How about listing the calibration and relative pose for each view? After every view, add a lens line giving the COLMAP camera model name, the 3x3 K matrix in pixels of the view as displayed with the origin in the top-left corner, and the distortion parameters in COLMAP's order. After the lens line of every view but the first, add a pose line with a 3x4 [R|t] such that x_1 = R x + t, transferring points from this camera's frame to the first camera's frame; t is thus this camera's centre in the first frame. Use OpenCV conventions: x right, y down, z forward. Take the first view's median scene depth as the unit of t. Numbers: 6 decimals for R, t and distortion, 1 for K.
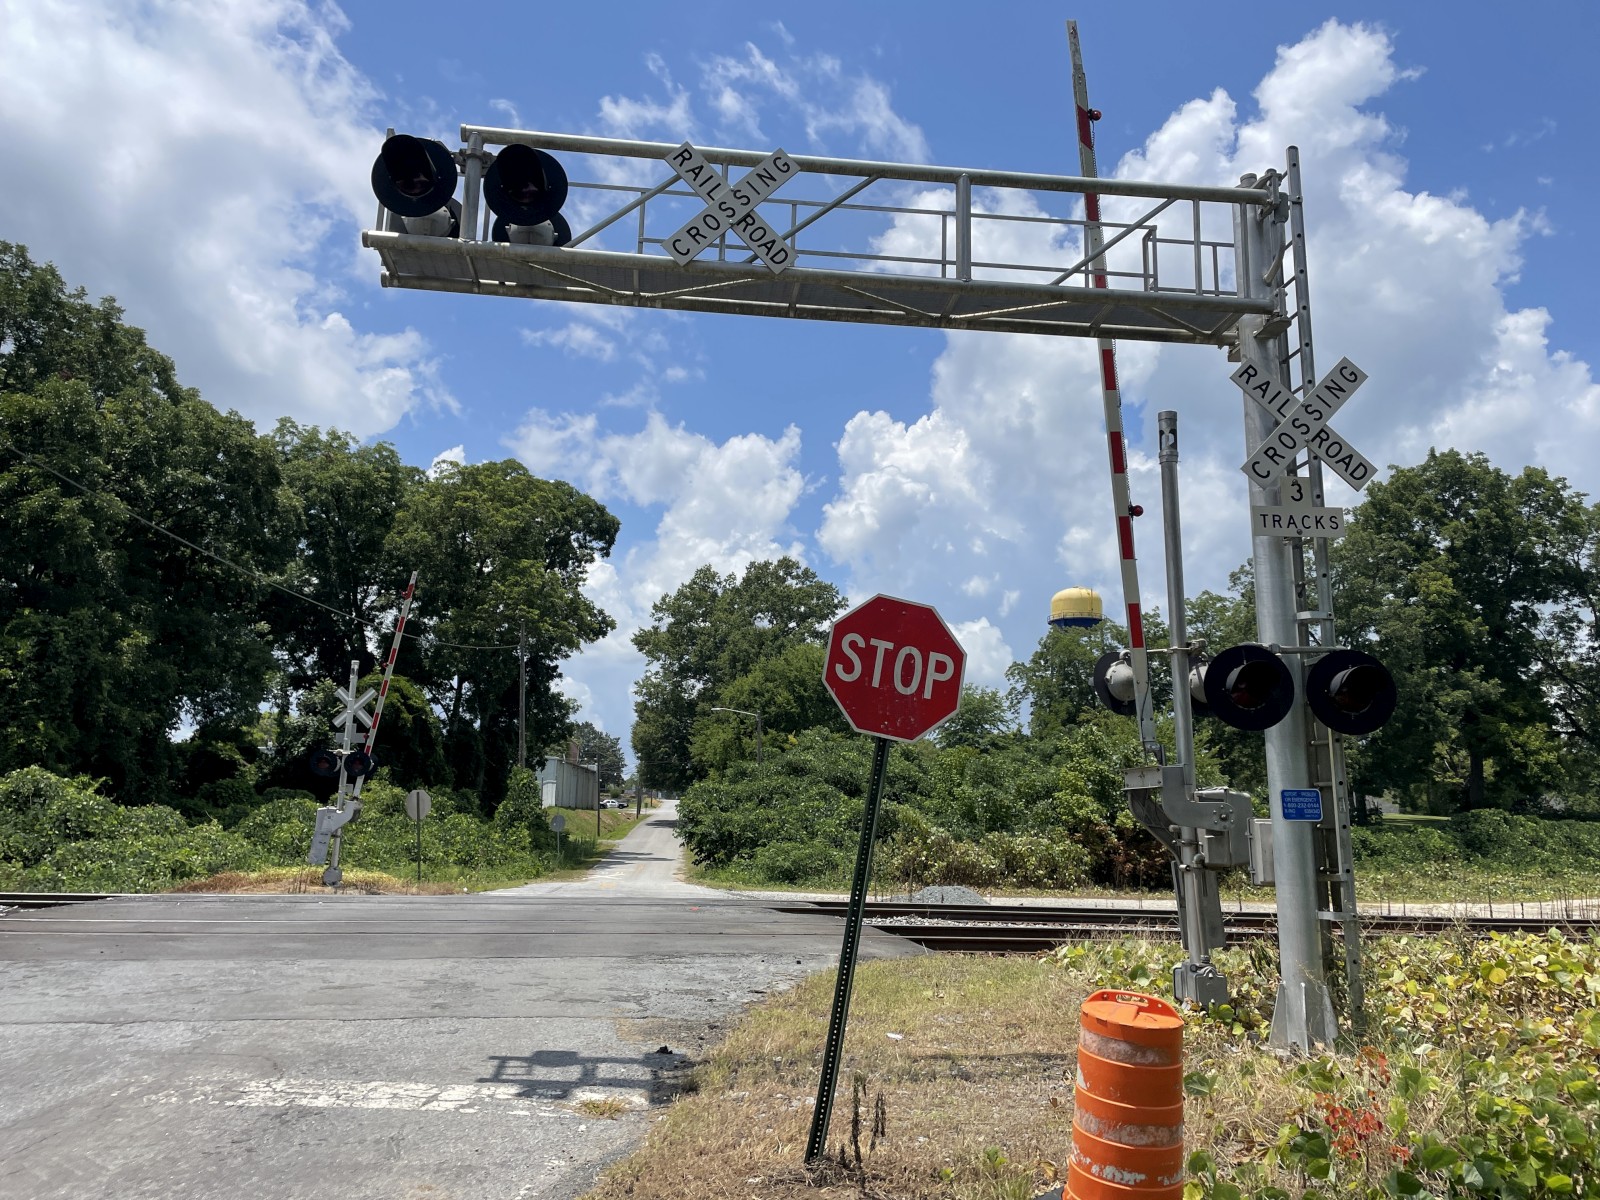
lens RADIAL K [[1205.1, 0, 778.9], [0, 1205.1, 564.1], [0, 0, 1]] dist [0.087333, -0.113328]
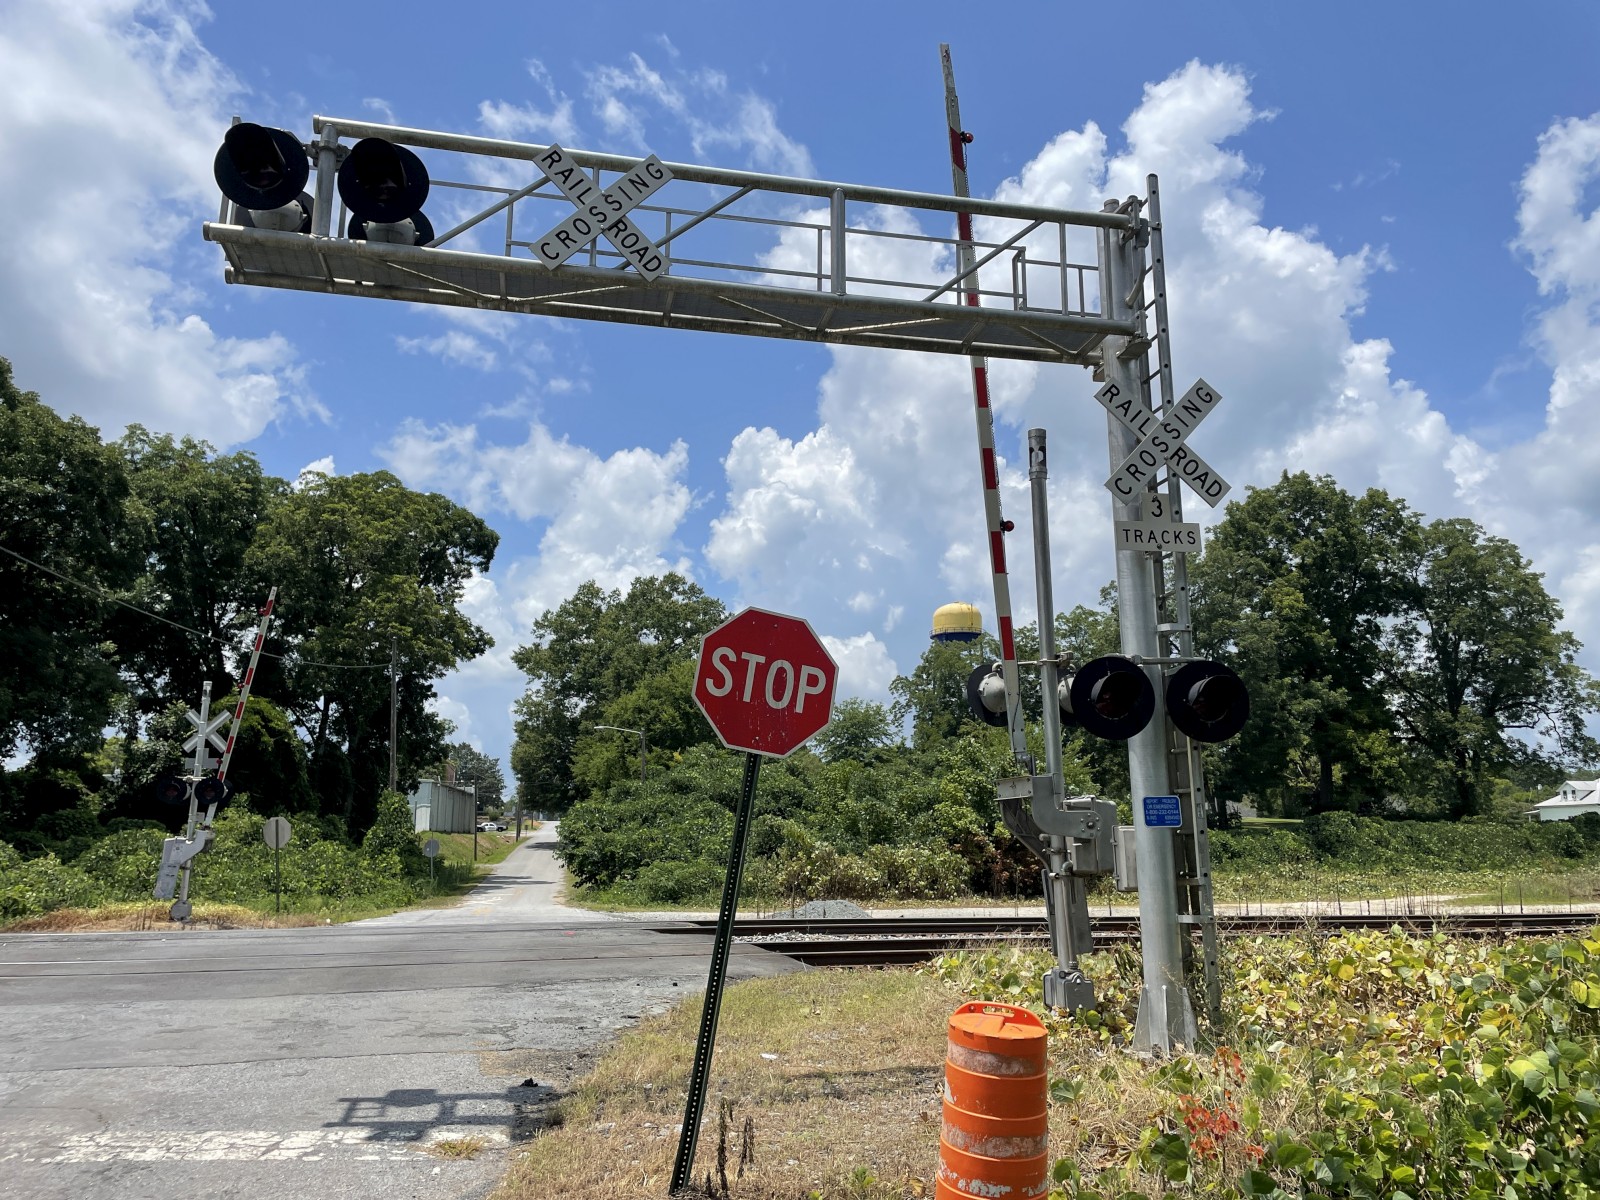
lens RADIAL K [[1206.7, 0, 803.4], [0, 1206.7, 570.4], [0, 0, 1]] dist [0.085322, -0.109112]
pose [[0.993539, 0.001020, 0.113485, 0.001536], [-0.000131, 0.999969, -0.007846, 0.000217], [-0.113489, 0.007780, 0.993509, 0.001798]]
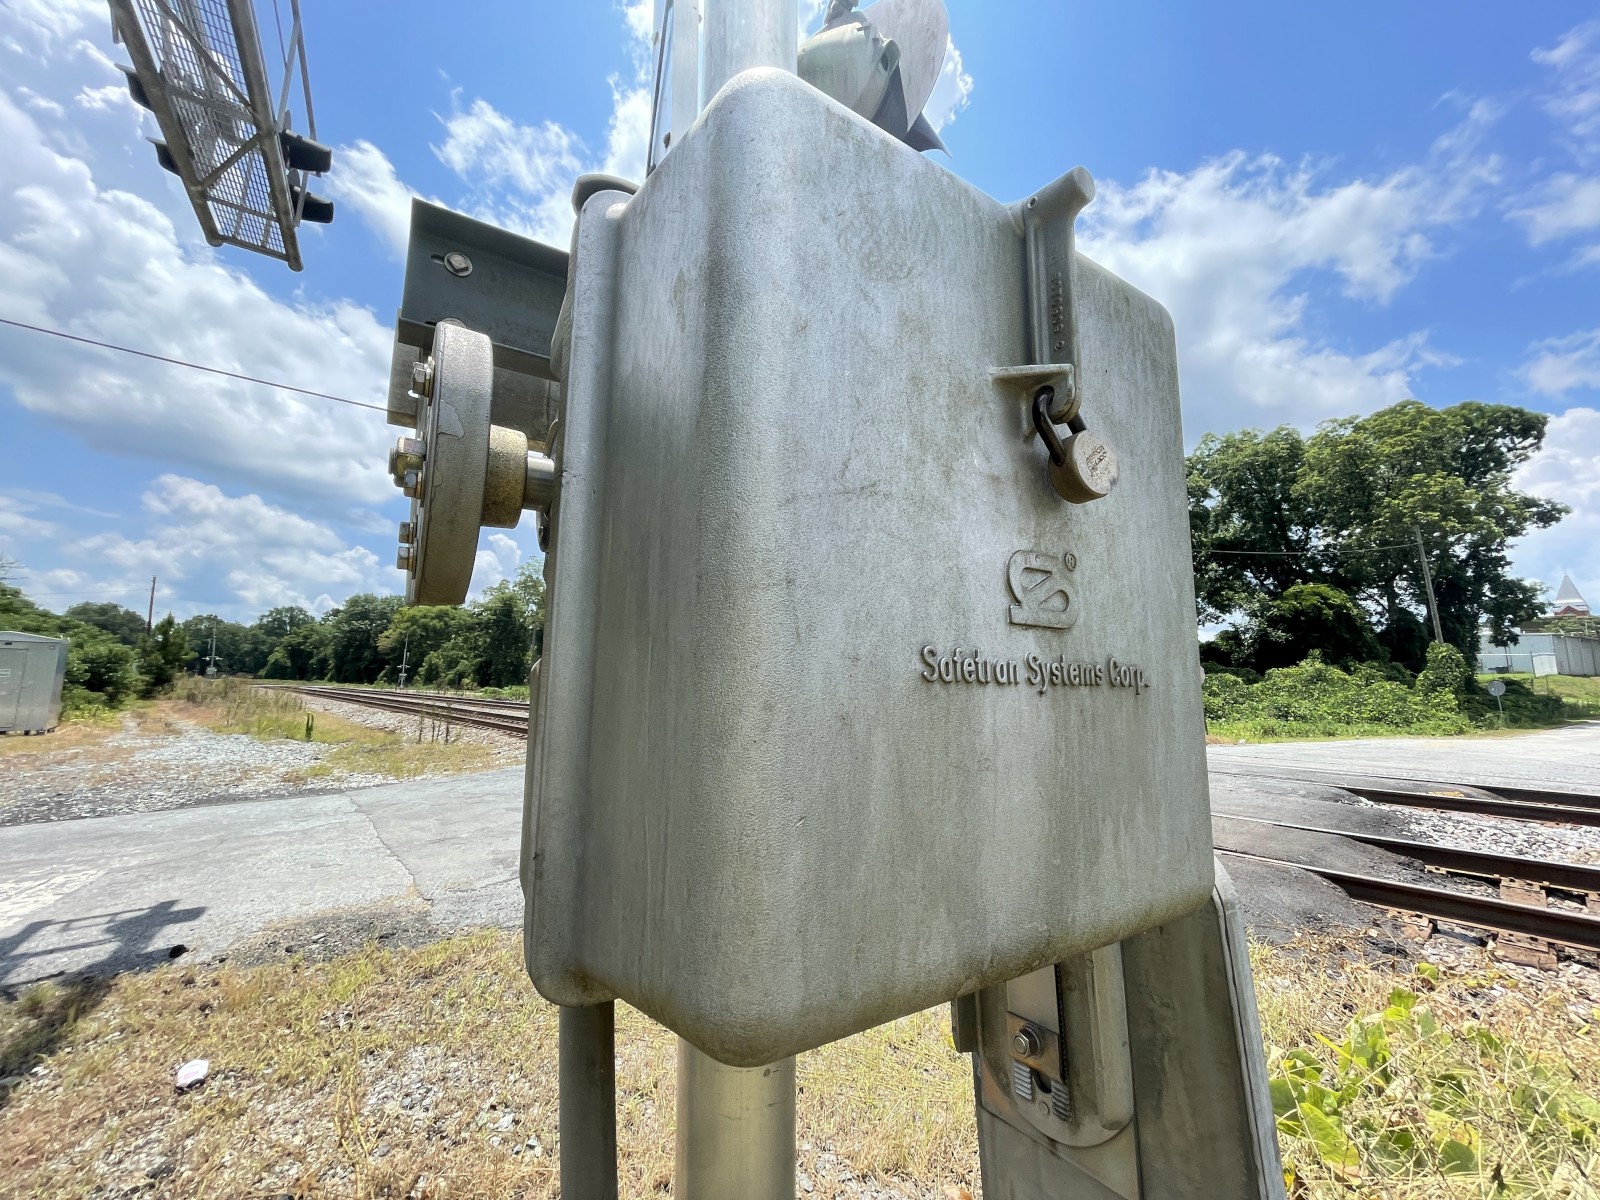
lens RADIAL K [[646.8, 0, 800.0], [0, 646.8, 600.0], [0, 0, 1]] dist [-0.000873, -0.000479]
pose [[0.456944, -0.131315, -0.879749, 0.069686], [0.192364, 0.980226, -0.046398, 0.035625], [0.868446, -0.148030, 0.473168, 0.162864]]
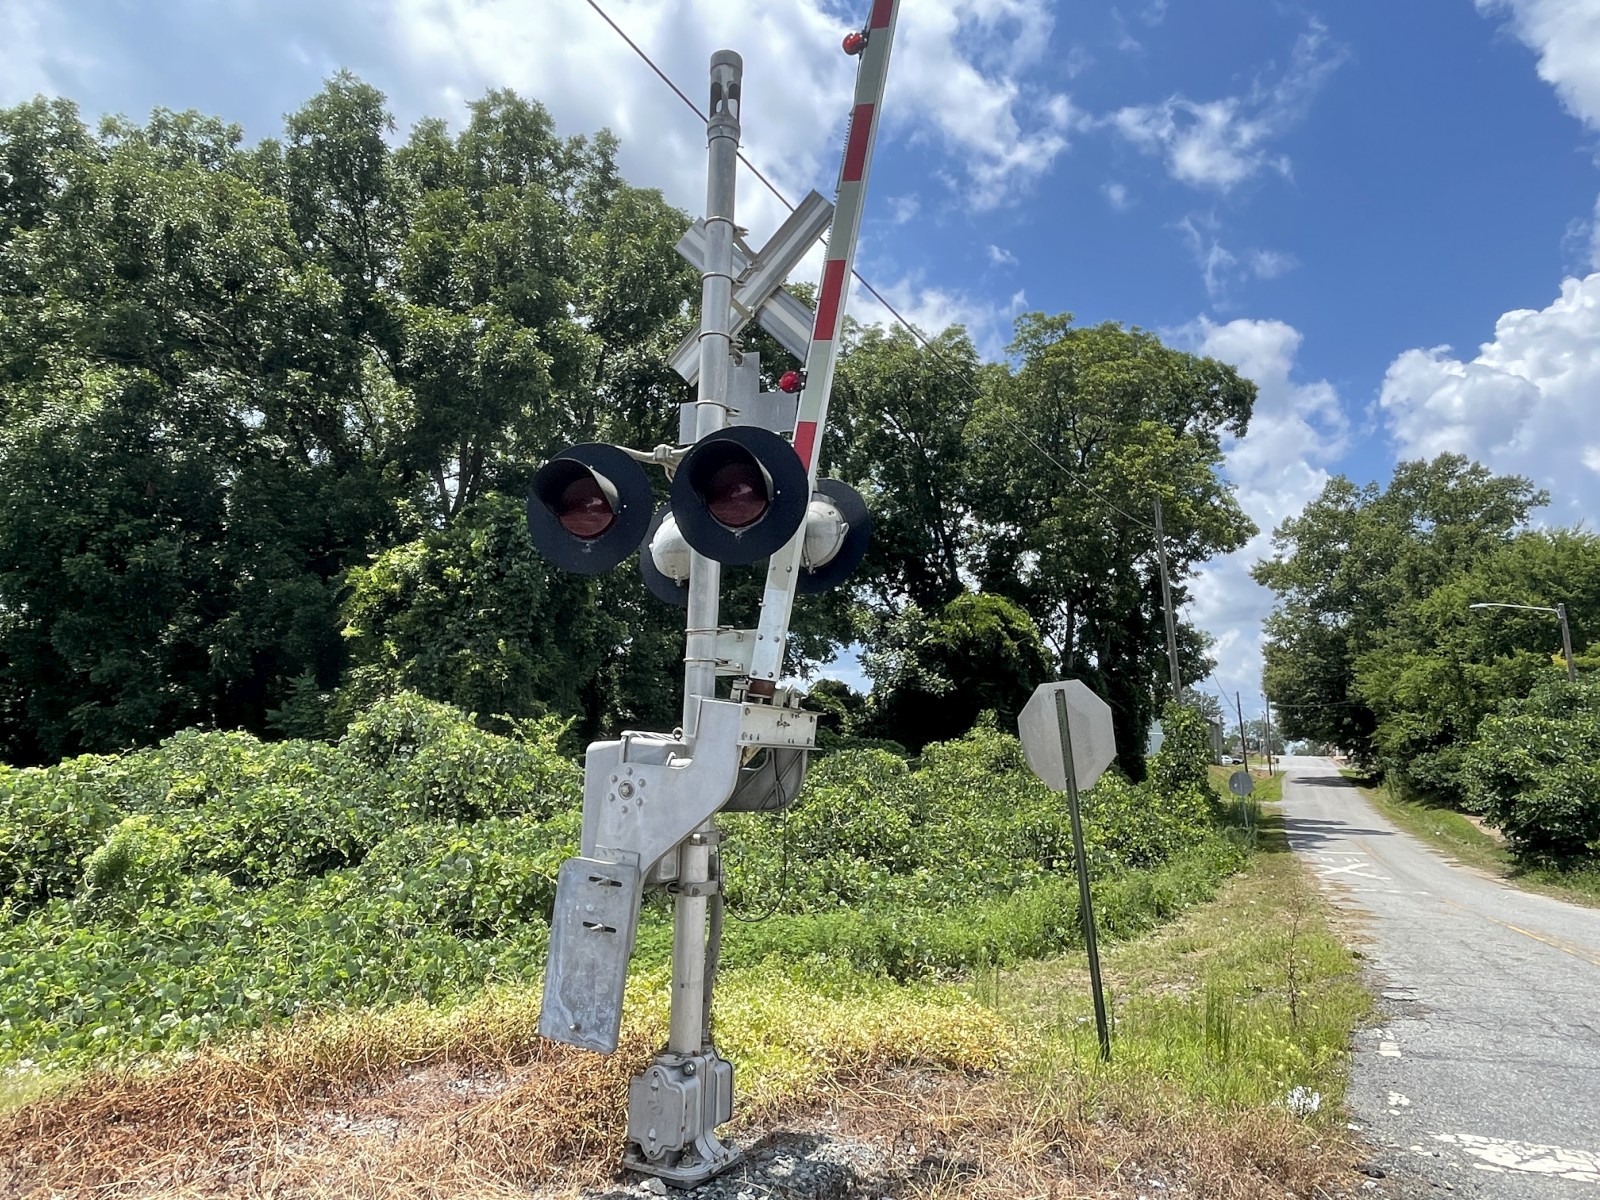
lens RADIAL K [[1027.0, 0, 829.6], [0, 1027.0, 593.7], [0, 0, 1]] dist [-0.000885, 0.000296]
pose [[0.889698, -0.084280, -0.448704, -0.128936], [0.098868, 0.995059, 0.009135, 0.085966], [0.445717, -0.052489, 0.893634, 0.419515]]
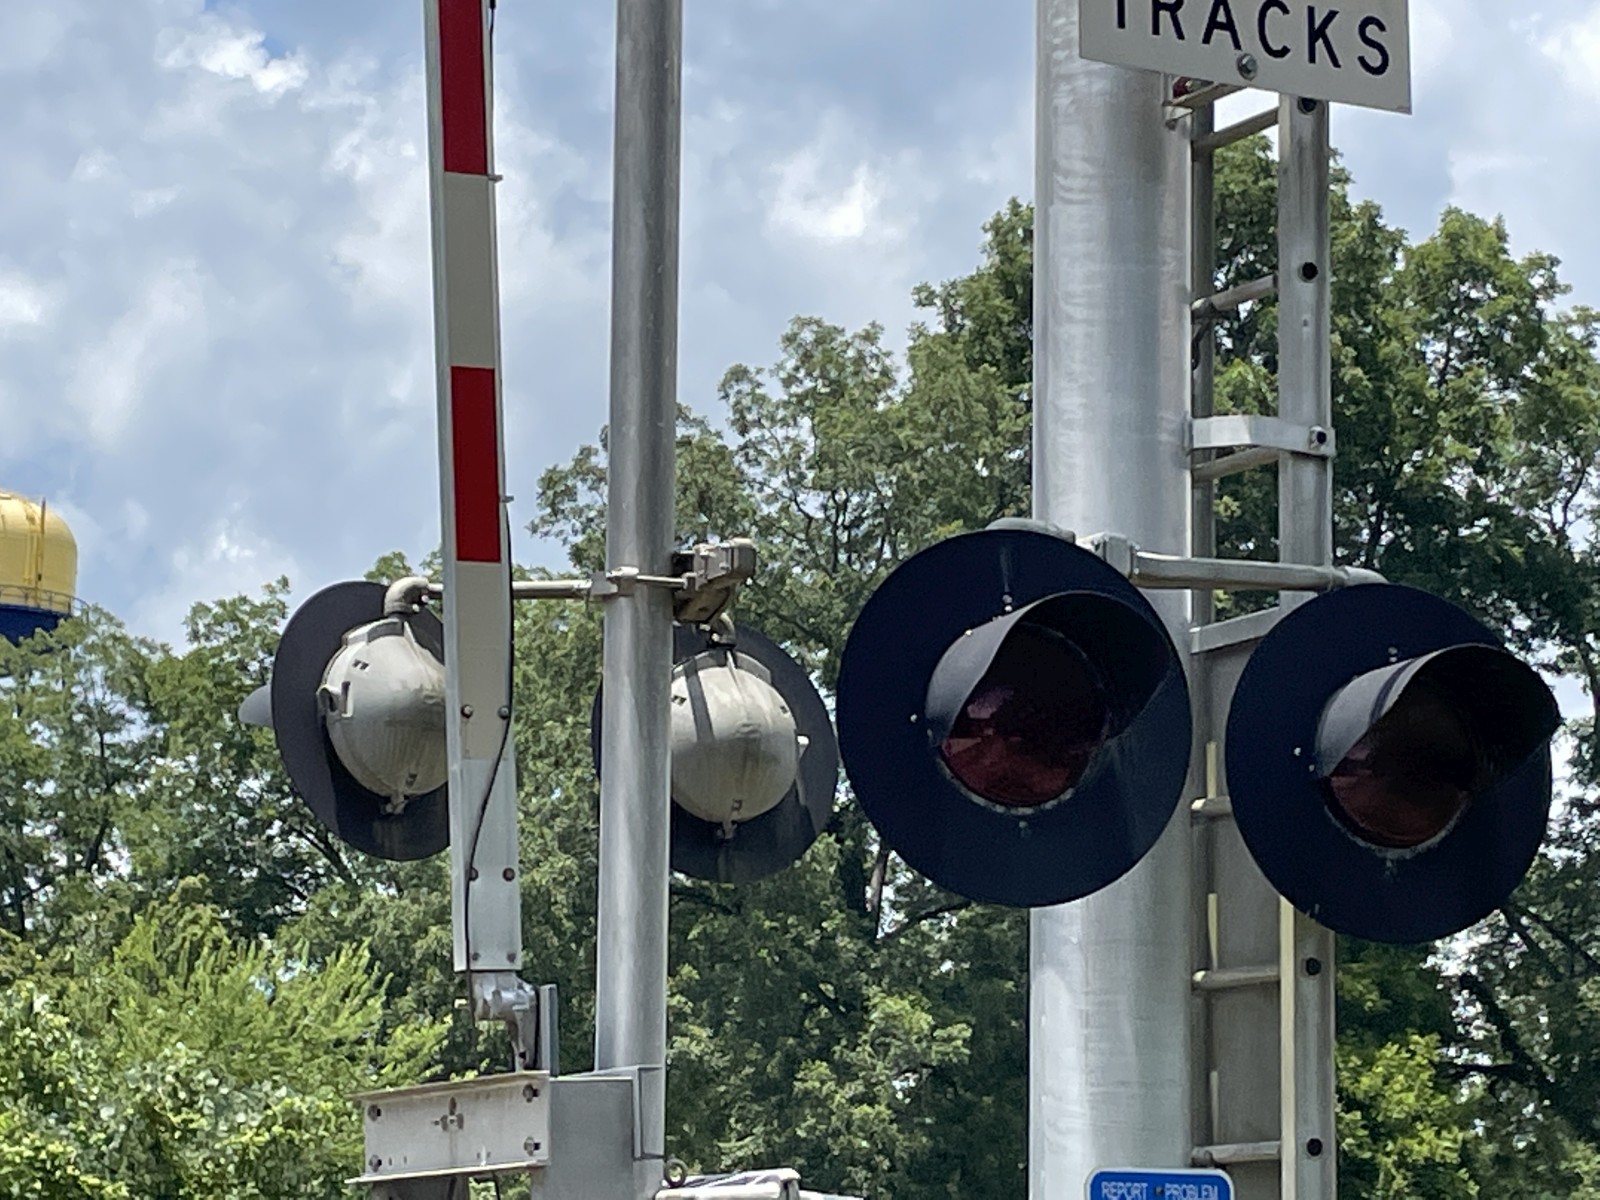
lens RADIAL K [[4513.1, 0, 800.0], [0, 4513.1, 600.0], [0, 0, 1]] dist [0.028824, 1.129011]
pose [[0.909525, 0.069893, 0.409731, 0.000998], [-0.087364, 0.995886, 0.024048, 0.008933], [-0.406365, -0.057668, 0.911889, 0.036712]]
